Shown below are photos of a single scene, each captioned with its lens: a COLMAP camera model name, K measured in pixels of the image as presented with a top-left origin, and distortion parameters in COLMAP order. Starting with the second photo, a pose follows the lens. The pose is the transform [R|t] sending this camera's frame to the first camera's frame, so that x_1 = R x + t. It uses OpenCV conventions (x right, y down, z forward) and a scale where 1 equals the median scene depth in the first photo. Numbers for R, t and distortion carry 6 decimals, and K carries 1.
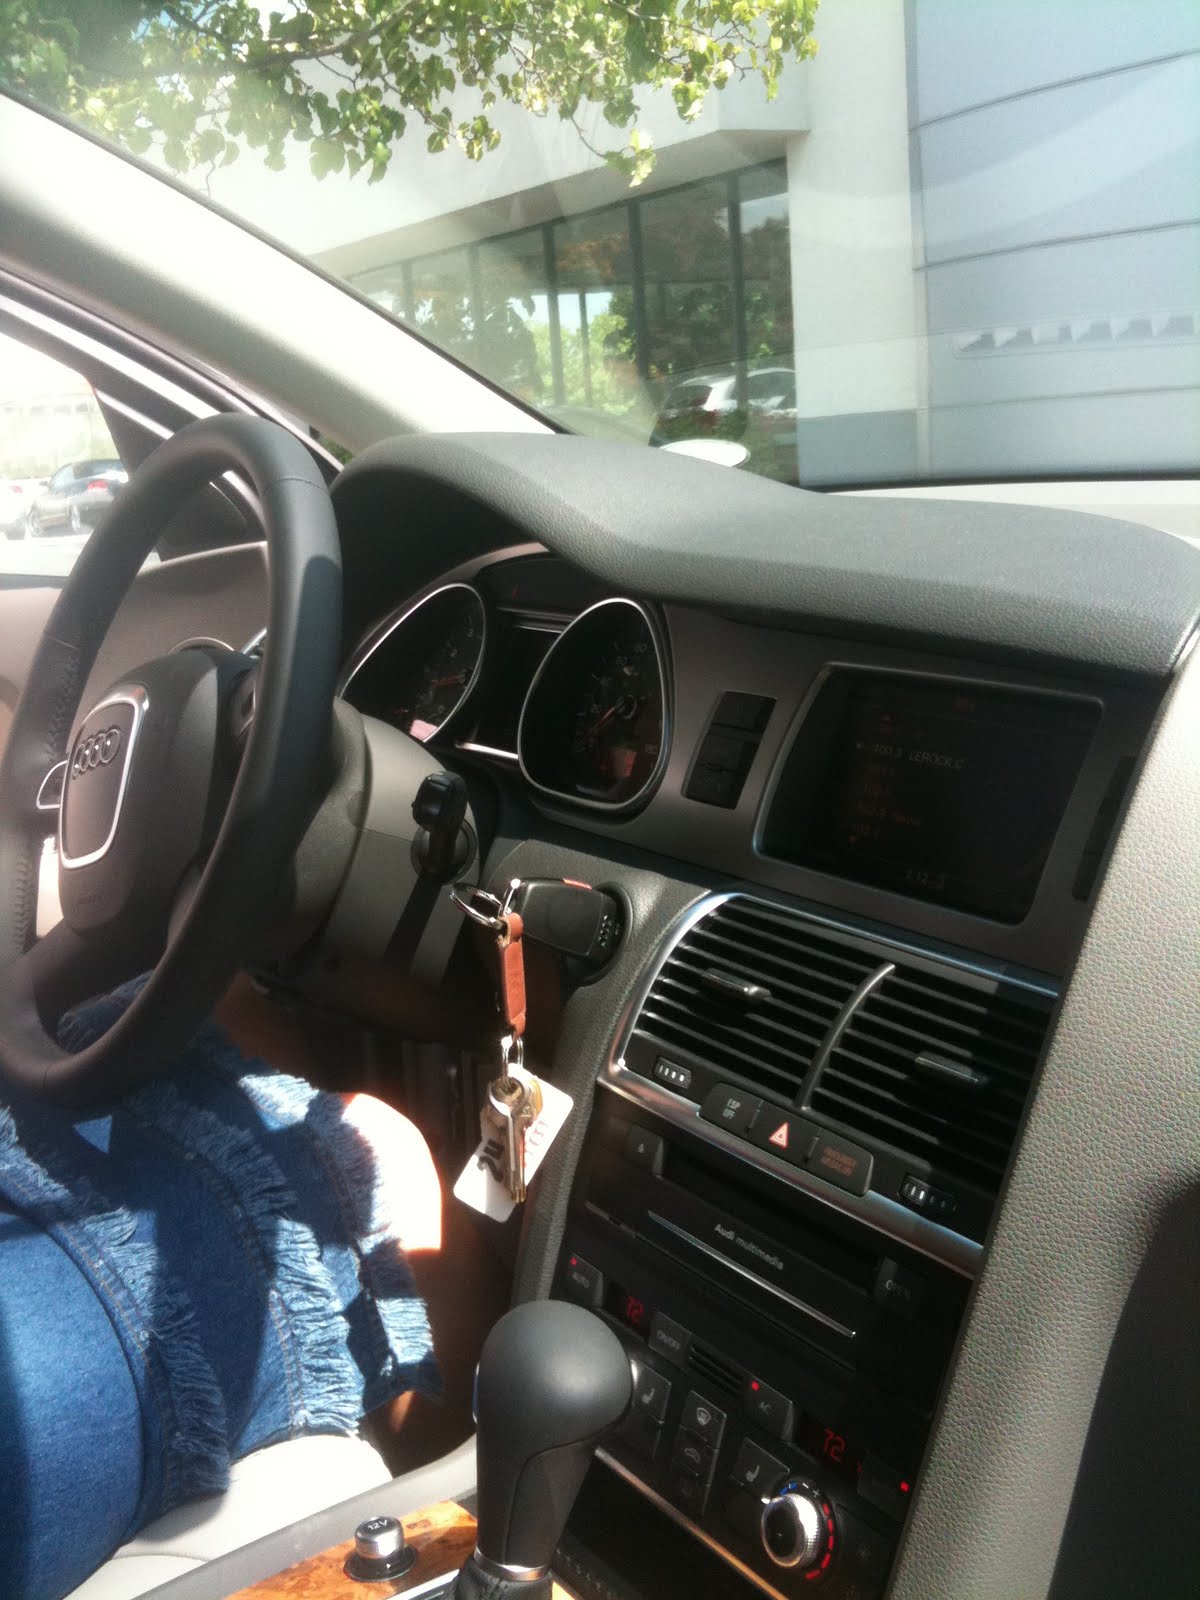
lens RADIAL K [[1628.8, 0, 548.5], [0, 1628.8, 800.5], [0, 0, 1]] dist [0.105467, -0.014900]
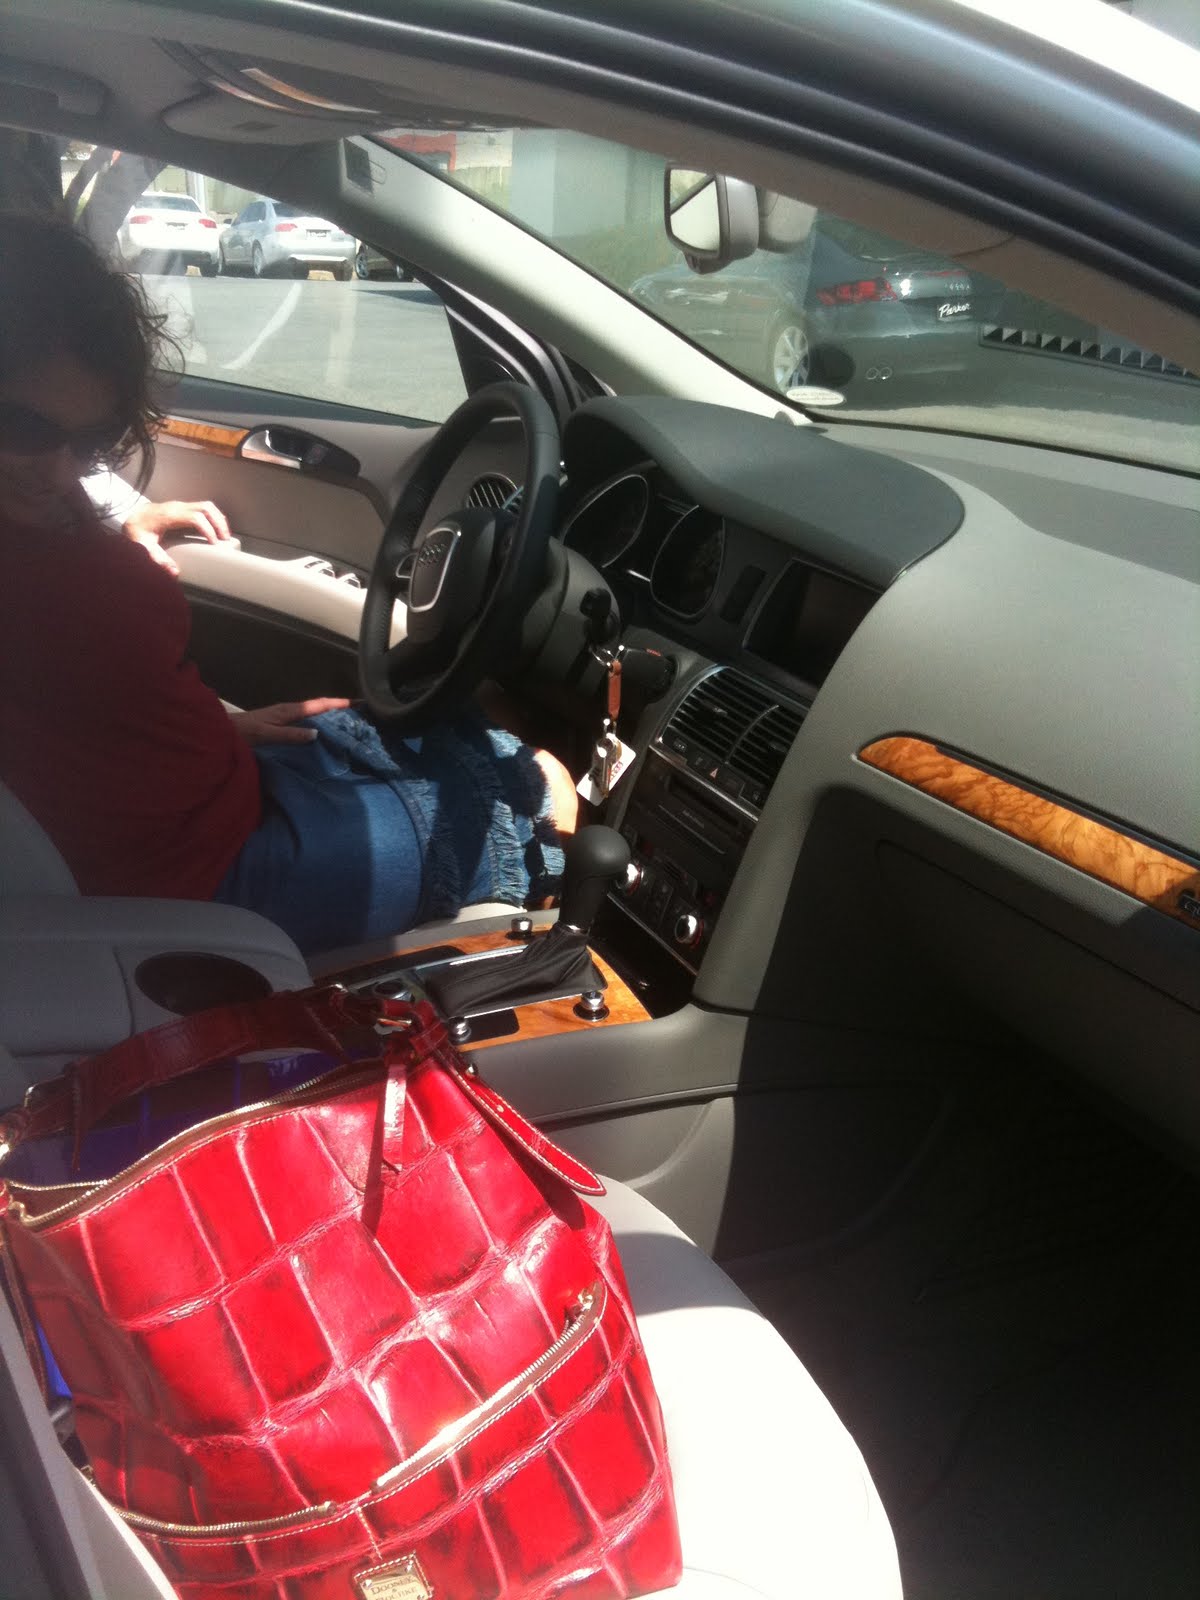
lens RADIAL K [[1628.8, 0, 548.5], [0, 1628.8, 800.5], [0, 0, 1]] dist [0.105467, -0.014900]
pose [[0.978196, 0.141032, -0.152453, 0.231118], [-0.118201, 0.981643, 0.149683, -0.057866], [0.170764, -0.128399, 0.976910, -1.065482]]
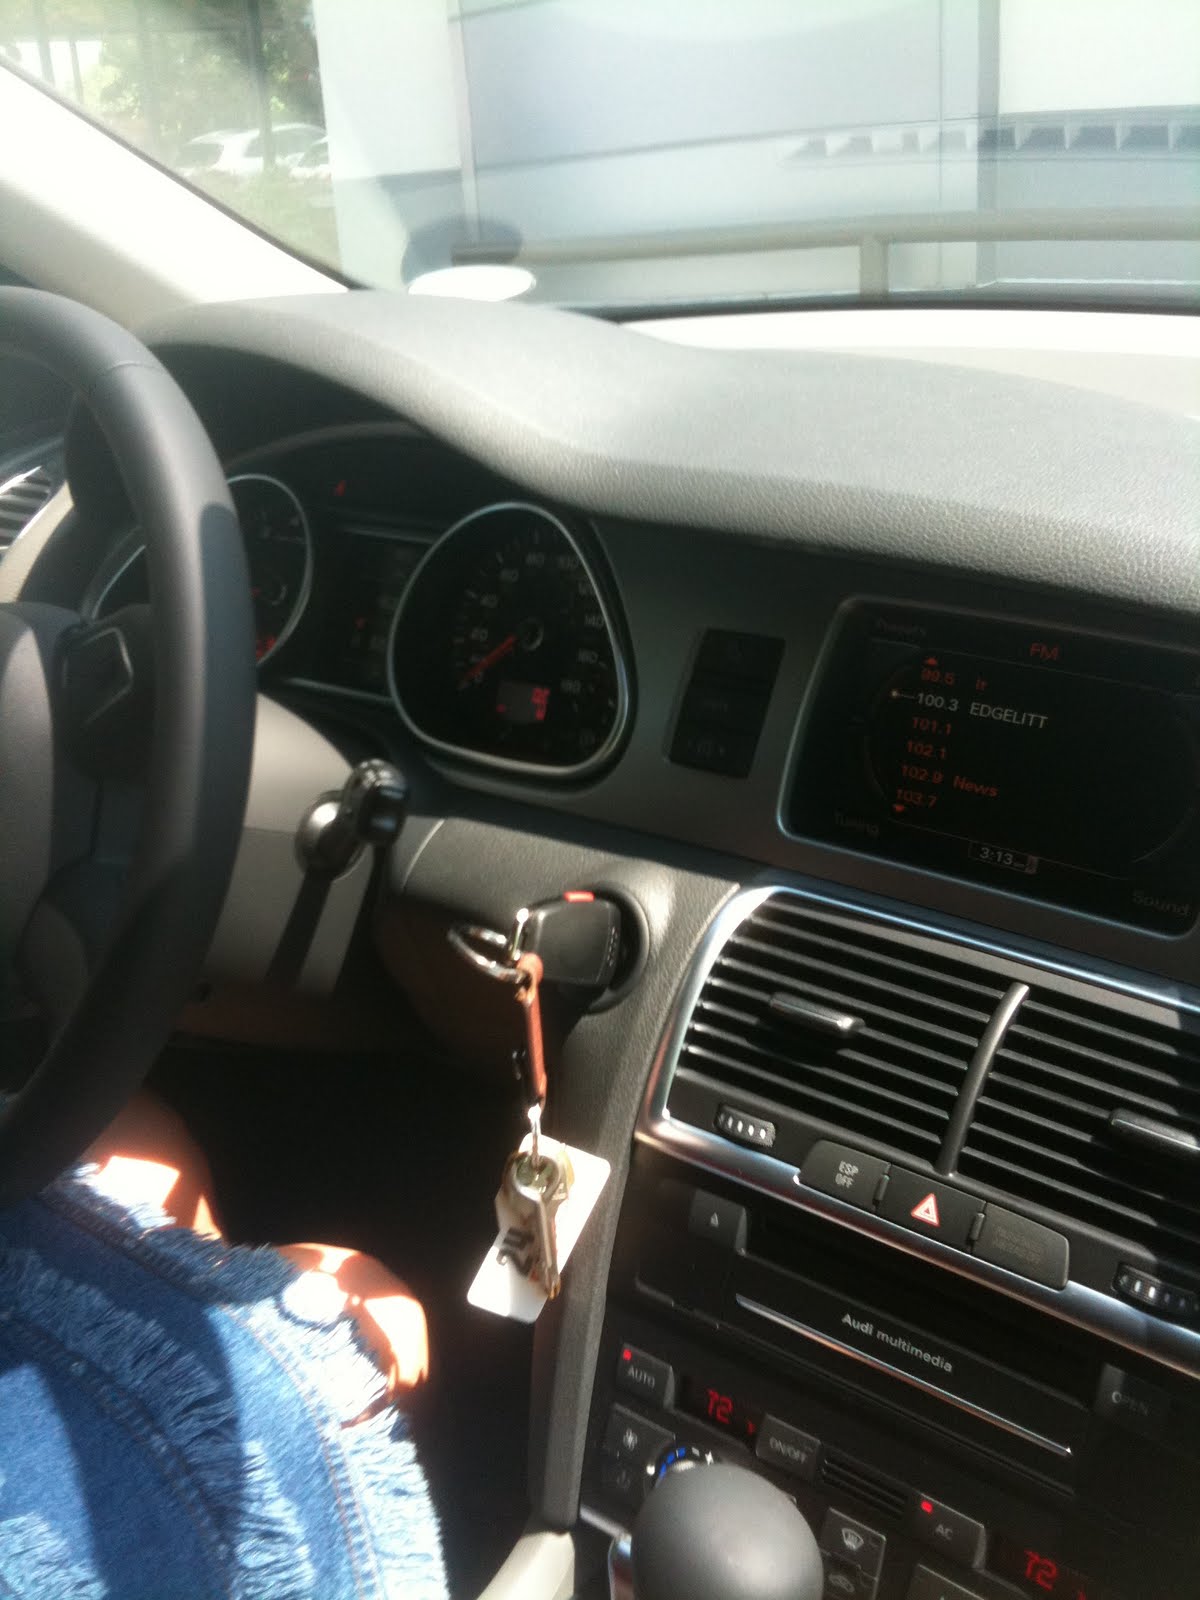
lens RADIAL K [[1652.8, 0, 644.2], [0, 1652.8, 800.0], [0, 0, 1]] dist [0.088610, -0.009421]
pose [[0.941178, -0.107204, 0.320454, -0.211910], [0.053343, 0.983586, 0.172377, -0.135366], [-0.333673, -0.145144, 0.931448, 0.250354]]
